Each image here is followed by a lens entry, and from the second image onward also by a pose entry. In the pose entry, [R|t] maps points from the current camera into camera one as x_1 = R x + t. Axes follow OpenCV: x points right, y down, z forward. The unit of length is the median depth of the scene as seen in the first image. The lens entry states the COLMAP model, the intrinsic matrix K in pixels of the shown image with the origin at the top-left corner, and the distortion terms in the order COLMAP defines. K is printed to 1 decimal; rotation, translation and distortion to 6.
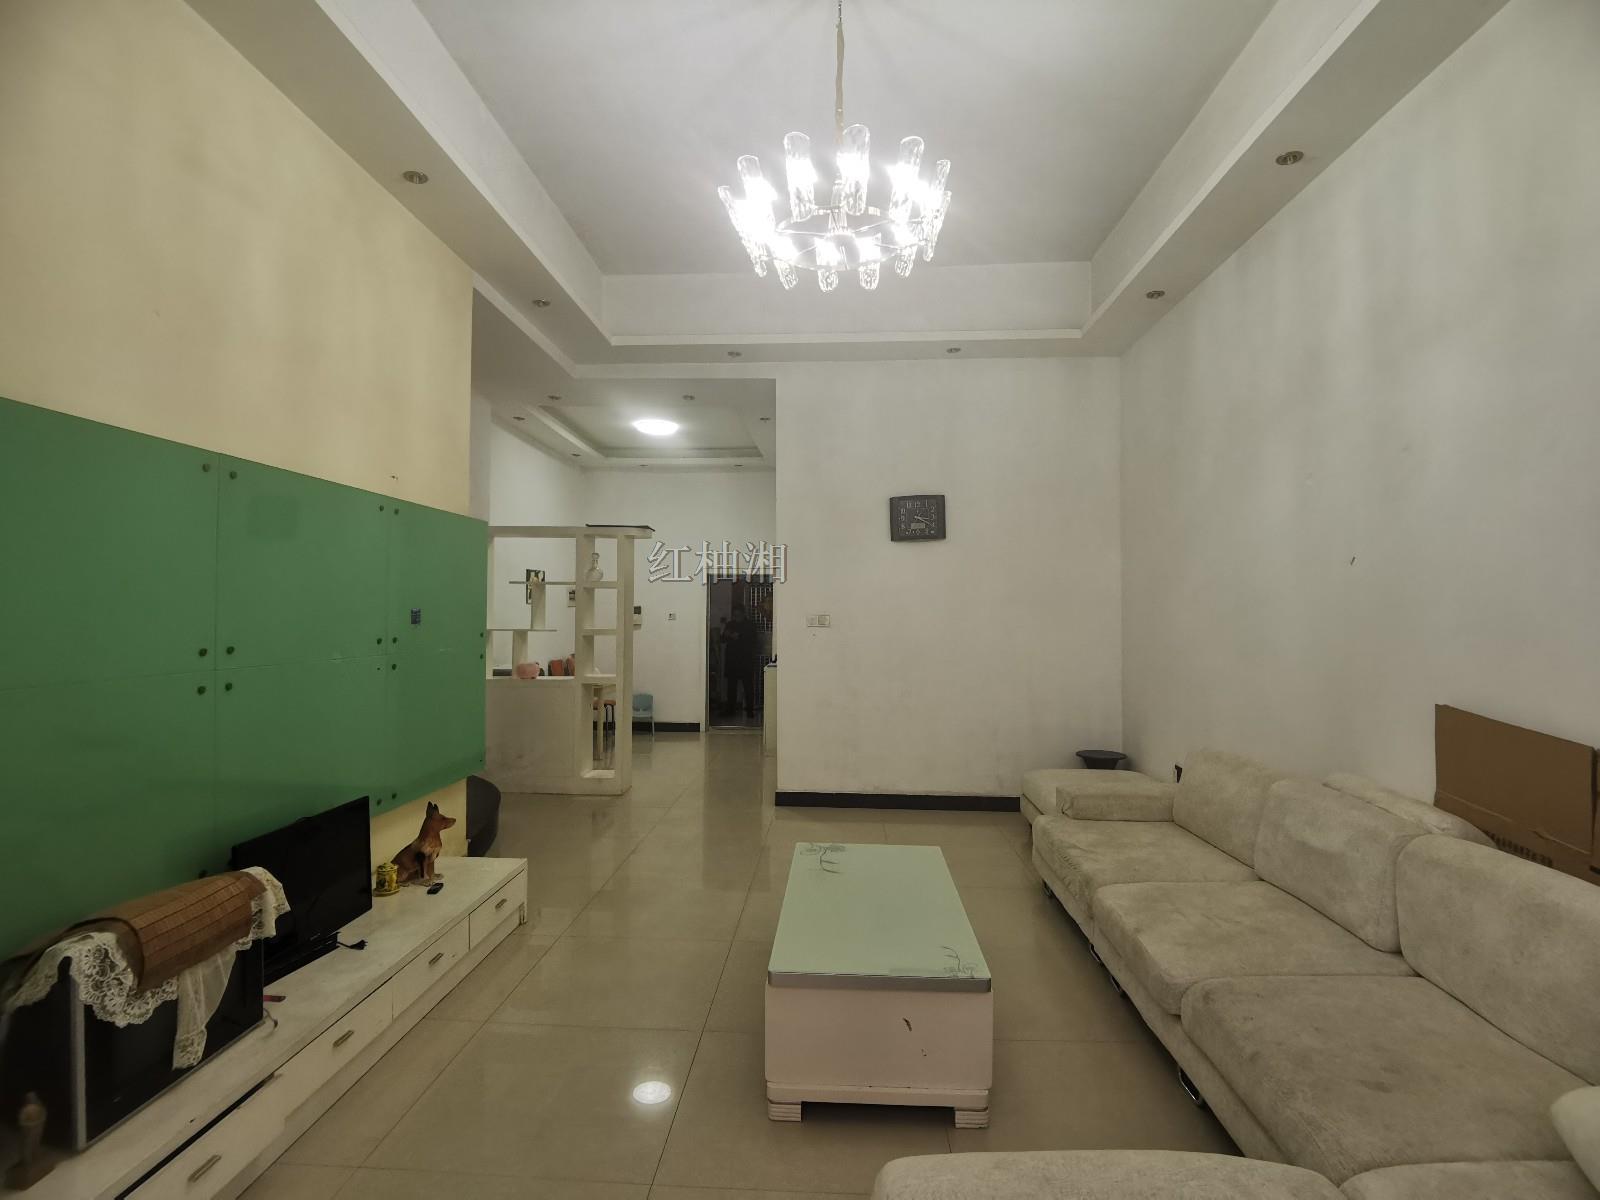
lens RADIAL K [[793.5, 0, 800.0], [0, 793.5, 600.0], [0, 0, 1]] dist [0.002473, 0.000099]
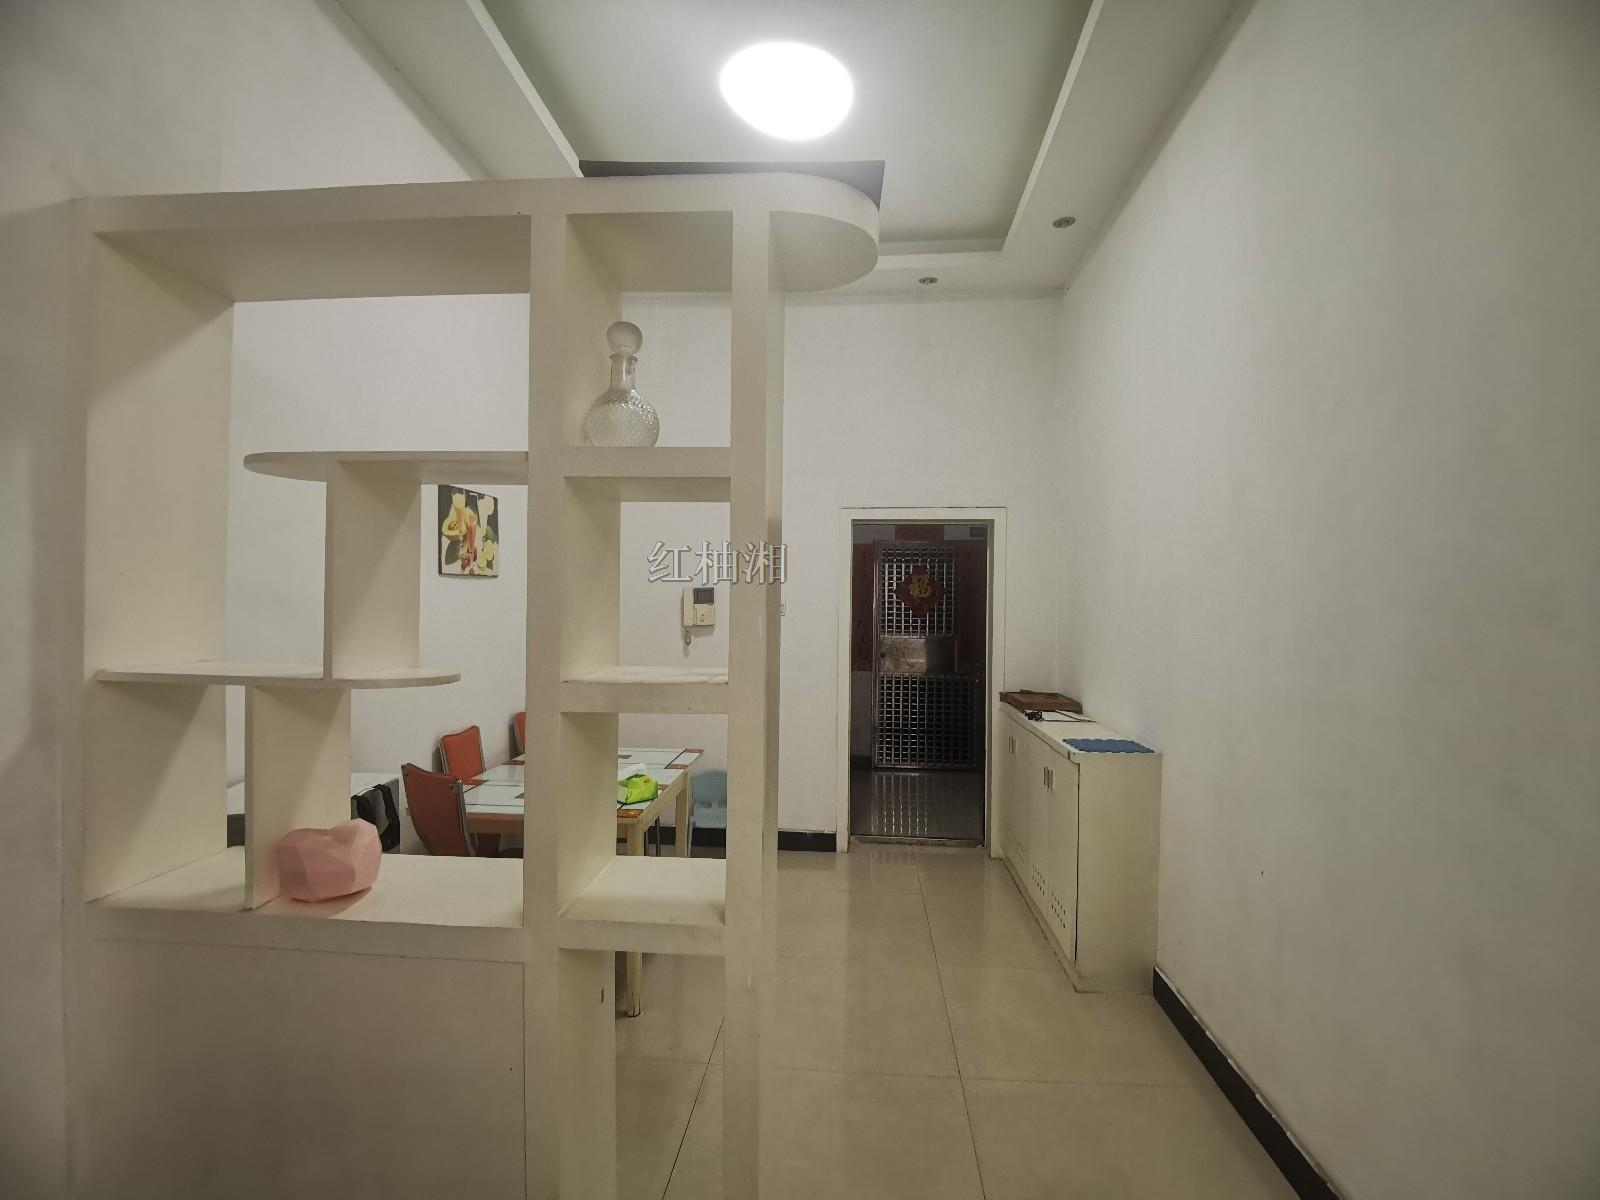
lens RADIAL K [[793.5, 0, 800.0], [0, 793.5, 600.0], [0, 0, 1]] dist [0.002473, 0.000099]
pose [[0.999582, 0.009257, -0.027395, -0.157242], [-0.008797, 0.999819, 0.016853, 0.007763], [0.027546, -0.016605, 0.999483, 0.604686]]
